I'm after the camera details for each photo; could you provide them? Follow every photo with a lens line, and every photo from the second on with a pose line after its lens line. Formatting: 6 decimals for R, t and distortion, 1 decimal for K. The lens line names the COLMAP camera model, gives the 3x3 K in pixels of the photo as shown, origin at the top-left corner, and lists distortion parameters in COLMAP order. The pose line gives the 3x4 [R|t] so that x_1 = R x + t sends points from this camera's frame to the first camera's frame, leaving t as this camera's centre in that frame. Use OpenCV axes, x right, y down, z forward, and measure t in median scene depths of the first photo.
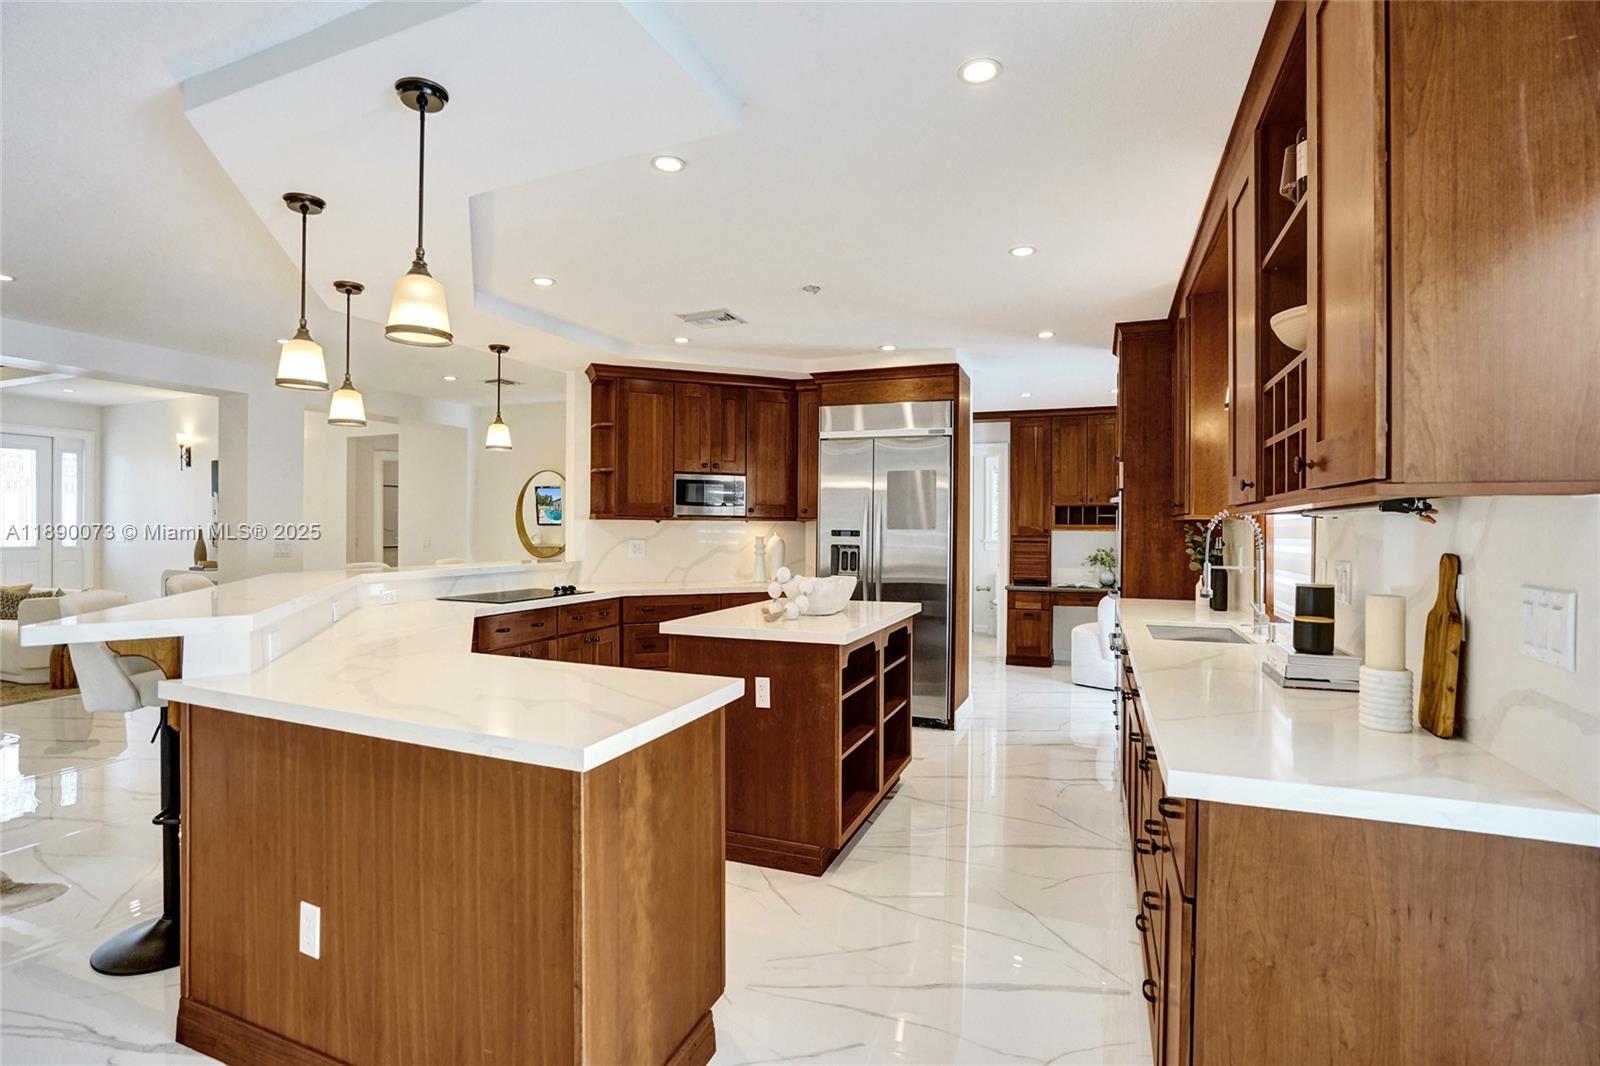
lens RADIAL K [[747.0, 0, 799.2], [0, 747.0, 527.9], [0, 0, 1]] dist [-0.038313, 0.010372]
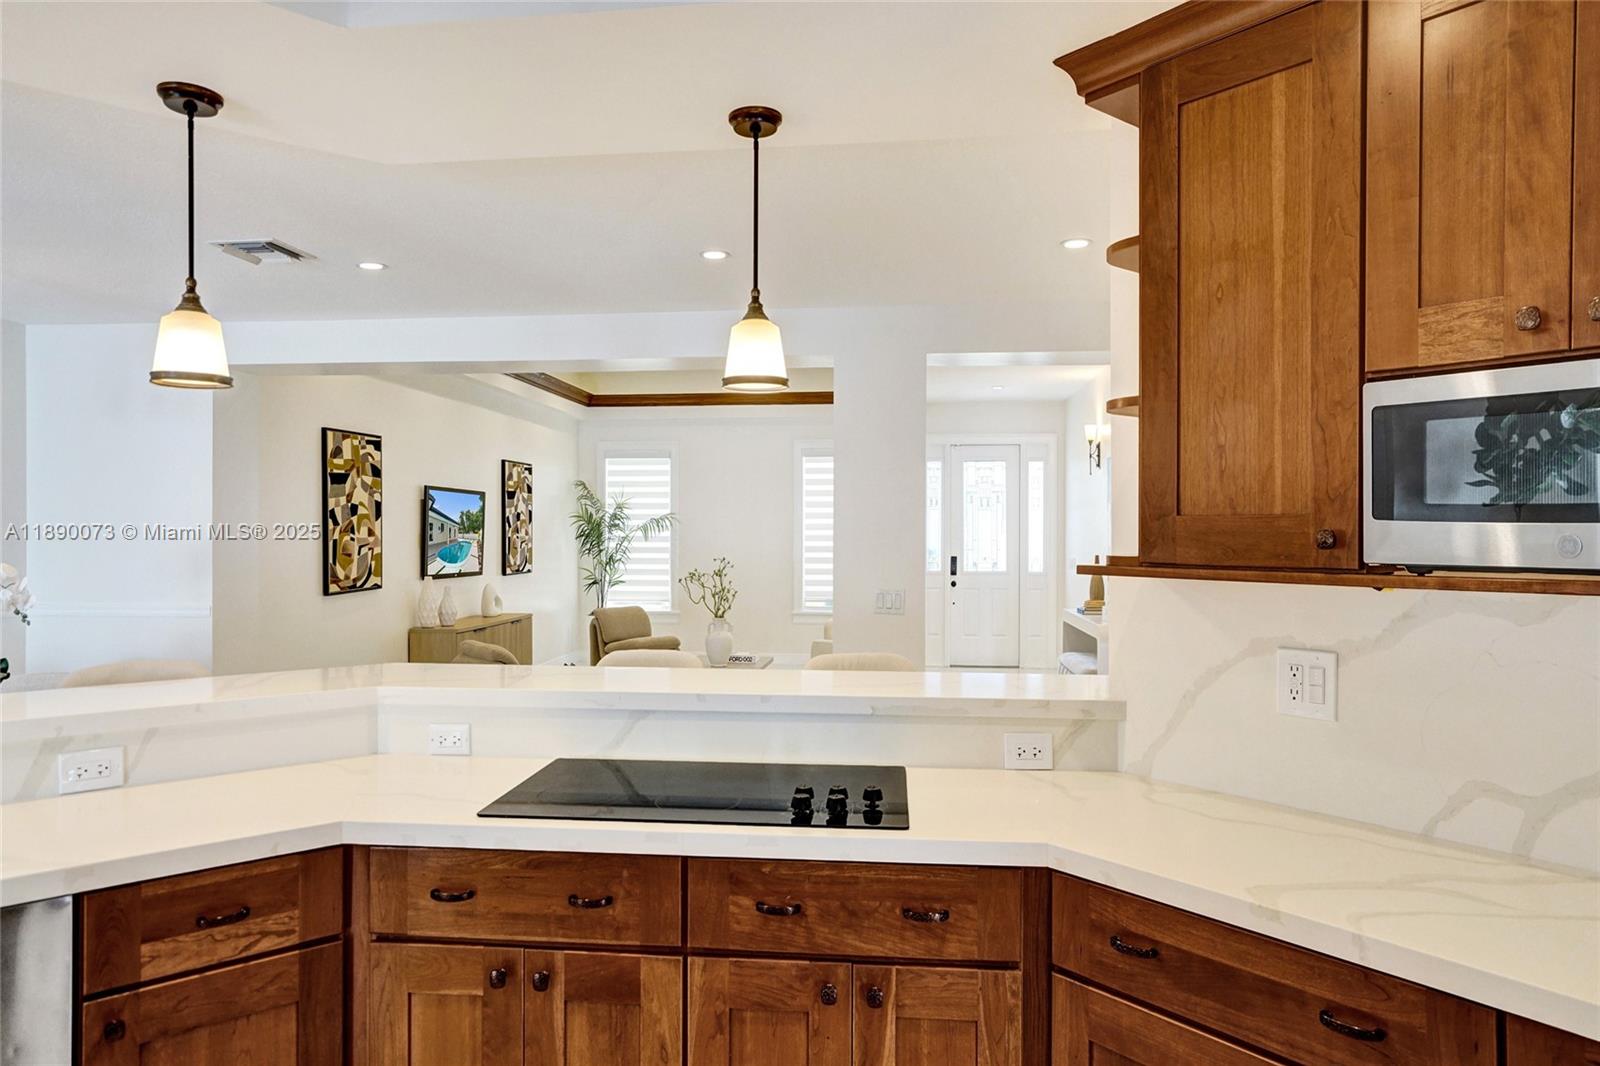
lens RADIAL K [[1007.5, 0, 801.4], [0, 1007.5, 533.2], [0, 0, 1]] dist [-0.023279, -0.000710]
pose [[0.267789, -0.002829, -0.963473, 0.075971], [-0.003810, 0.999985, -0.003995, -0.022946], [0.963470, 0.004740, 0.267774, 0.697235]]
